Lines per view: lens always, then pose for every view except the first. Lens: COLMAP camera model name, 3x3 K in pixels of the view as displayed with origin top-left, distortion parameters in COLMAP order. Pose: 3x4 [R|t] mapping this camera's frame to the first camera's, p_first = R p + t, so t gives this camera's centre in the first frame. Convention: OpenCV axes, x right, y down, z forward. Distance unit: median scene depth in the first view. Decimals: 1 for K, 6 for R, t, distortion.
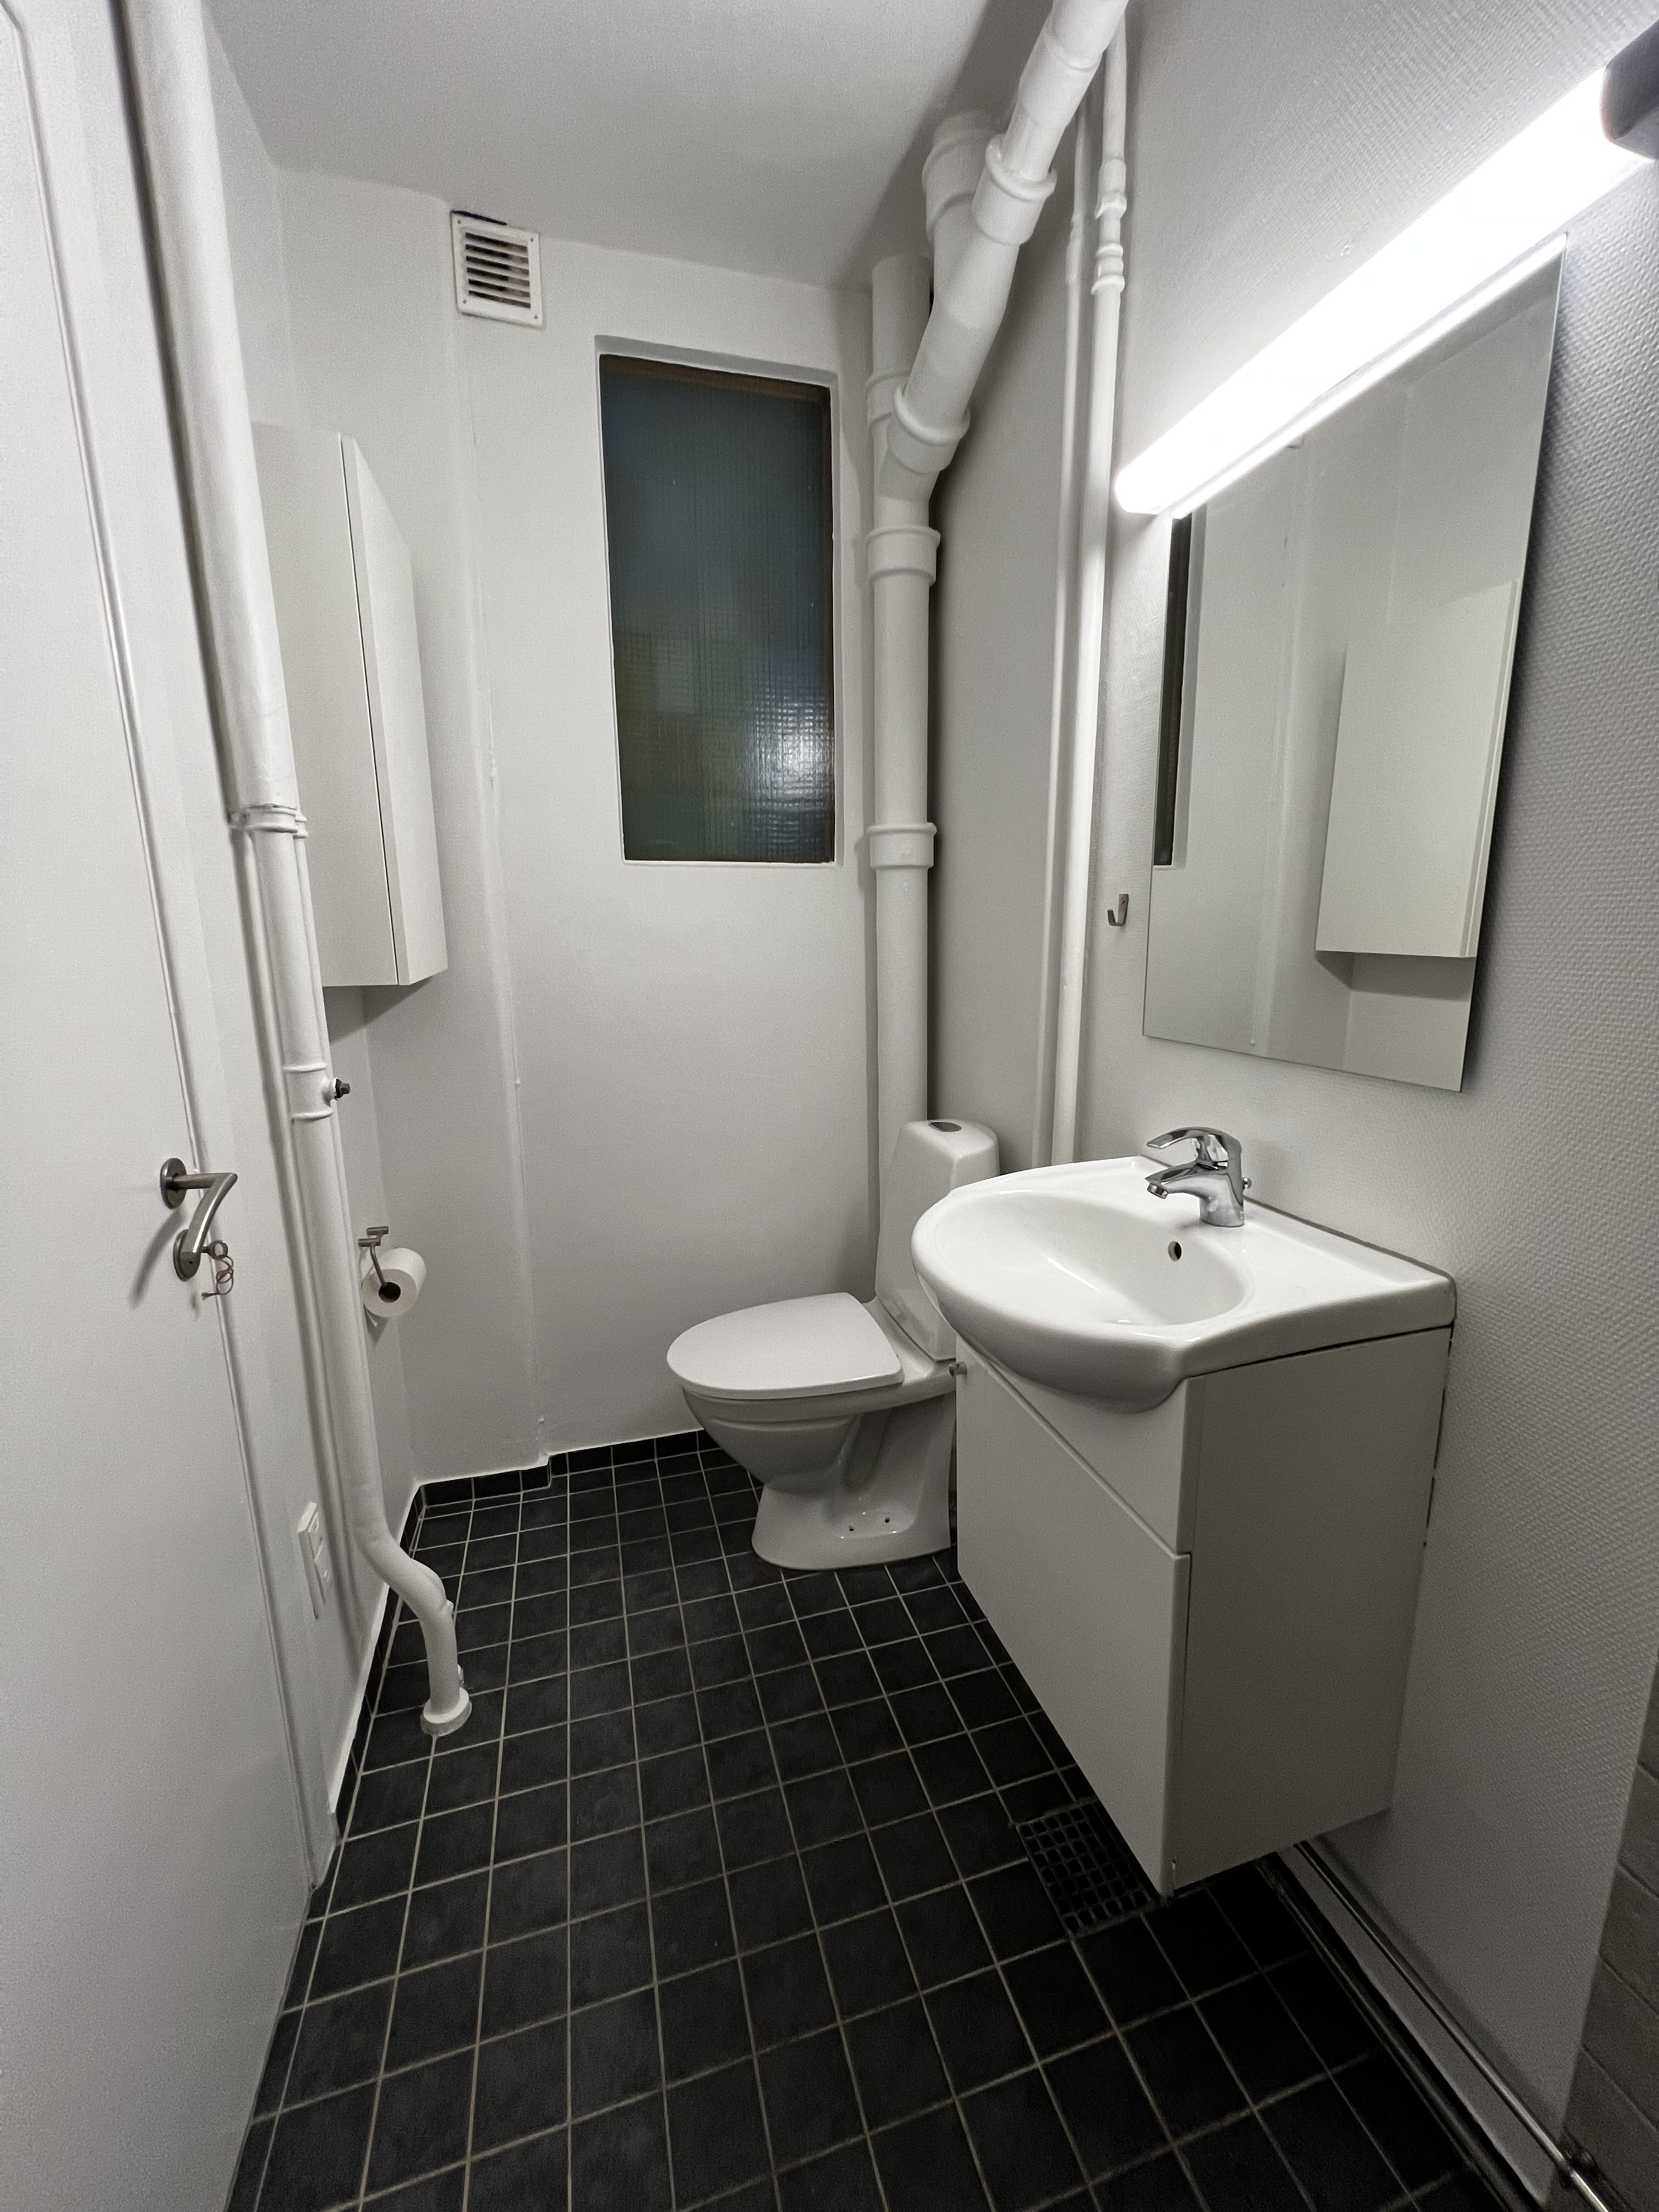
lens RADIAL K [[884.3, 0, 834.7], [0, 884.3, 1106.9], [0, 0, 1]] dist [0.003840, 0.000346]
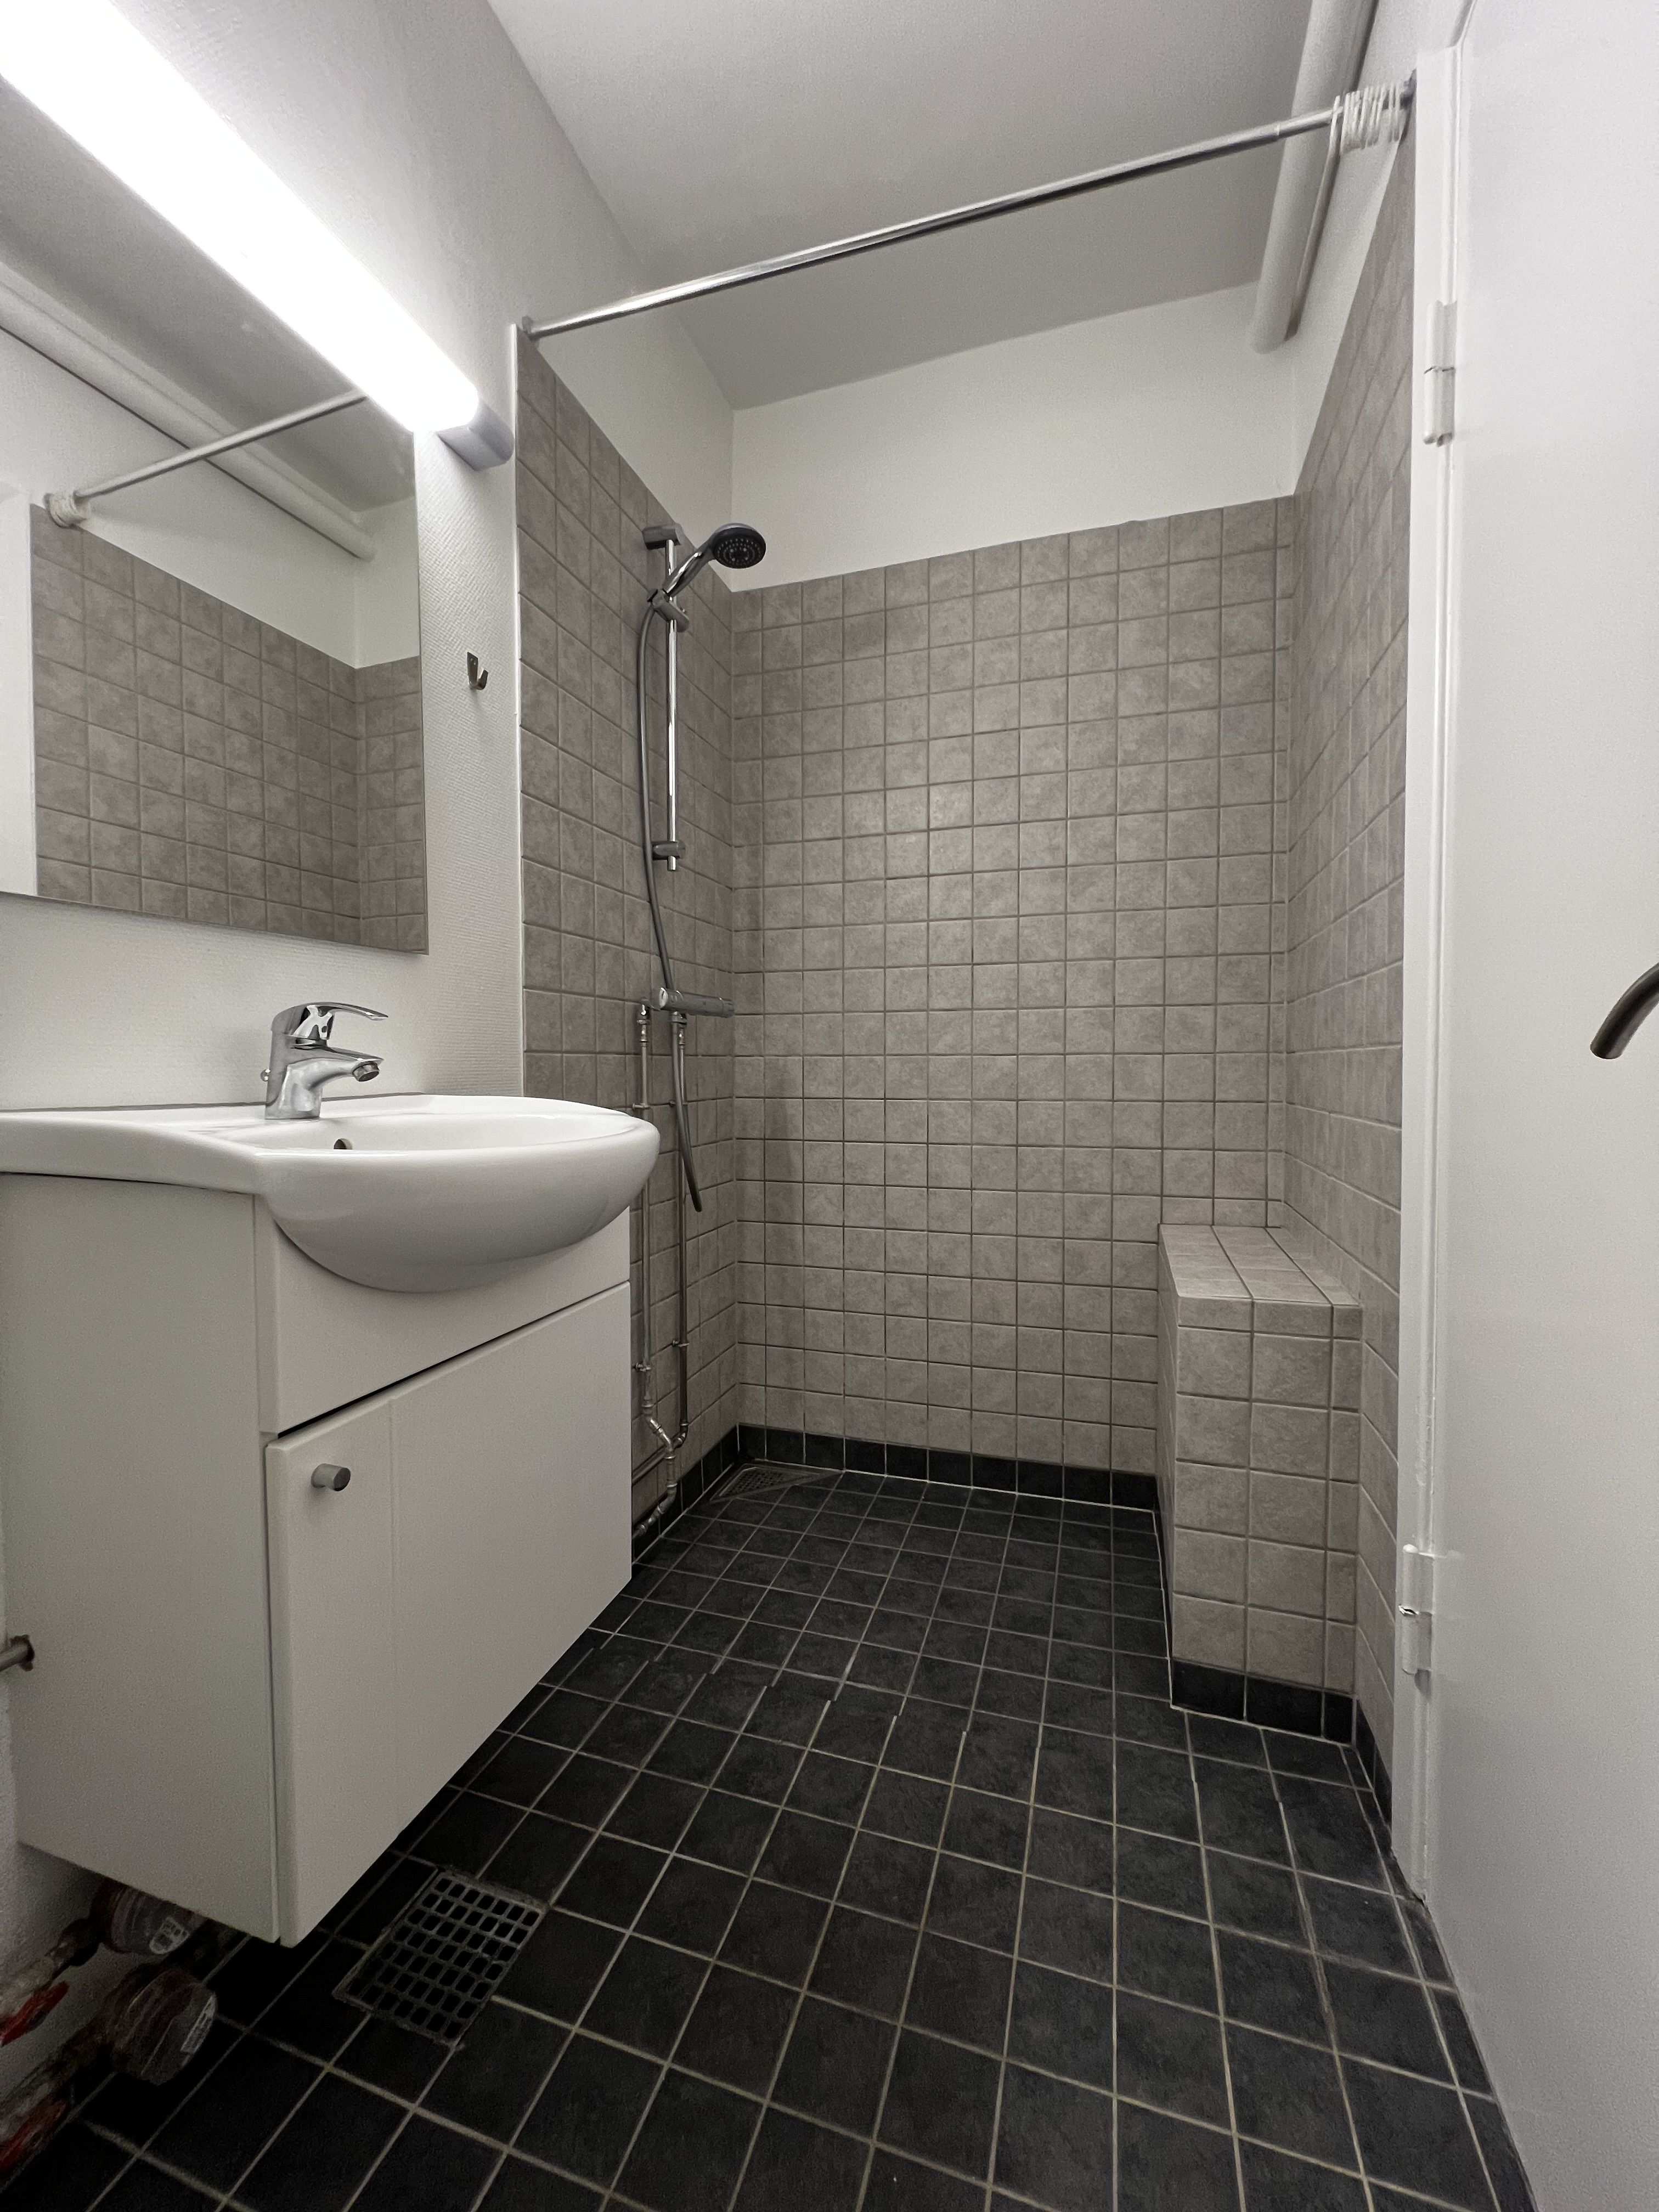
lens RADIAL K [[884.3, 0, 829.1], [0, 884.3, 1101.1], [0, 0, 1]] dist [0.003840, 0.000346]
pose [[-0.828388, -0.014210, 0.559975, -0.451866], [0.115374, 0.973915, 0.195391, 0.003868], [-0.548145, 0.226466, -0.805140, 1.363996]]
